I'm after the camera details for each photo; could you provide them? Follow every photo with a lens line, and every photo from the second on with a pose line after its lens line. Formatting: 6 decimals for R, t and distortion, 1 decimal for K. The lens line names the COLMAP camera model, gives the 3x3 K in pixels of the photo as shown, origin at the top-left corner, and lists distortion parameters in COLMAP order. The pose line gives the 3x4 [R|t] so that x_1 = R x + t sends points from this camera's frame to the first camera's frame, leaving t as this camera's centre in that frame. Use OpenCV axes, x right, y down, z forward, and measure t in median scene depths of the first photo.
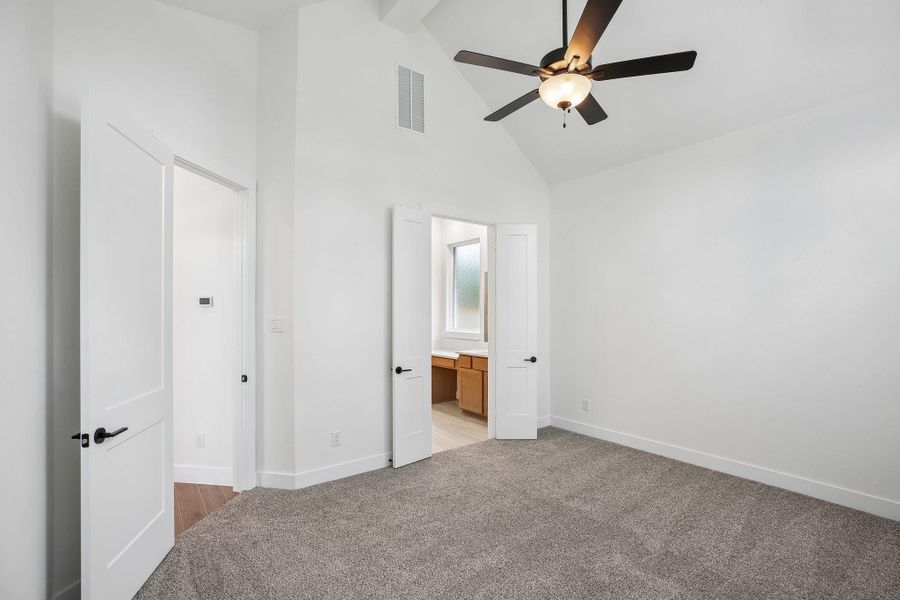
lens RADIAL K [[418.0, 0, 450.6], [0, 418.0, 312.5], [0, 0, 1]] dist [-0.001498, -0.000001]
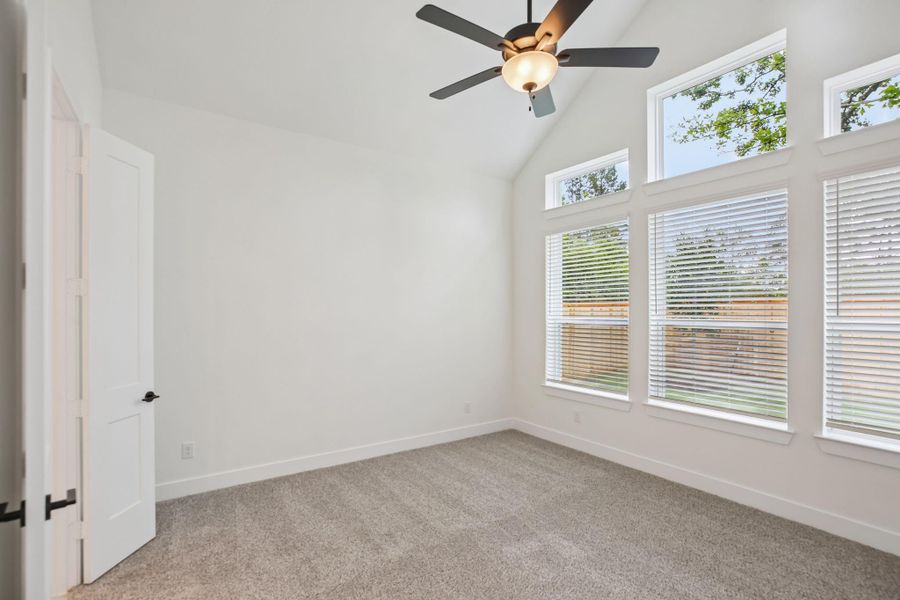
lens RADIAL K [[418.0, 0, 450.6], [0, 418.0, 312.5], [0, 0, 1]] dist [-0.001498, -0.000001]
pose [[0.044437, -0.002041, 0.999010, -0.410701], [-0.004116, 0.999989, 0.002226, -0.002513], [-0.999004, -0.004211, 0.044428, 0.701902]]
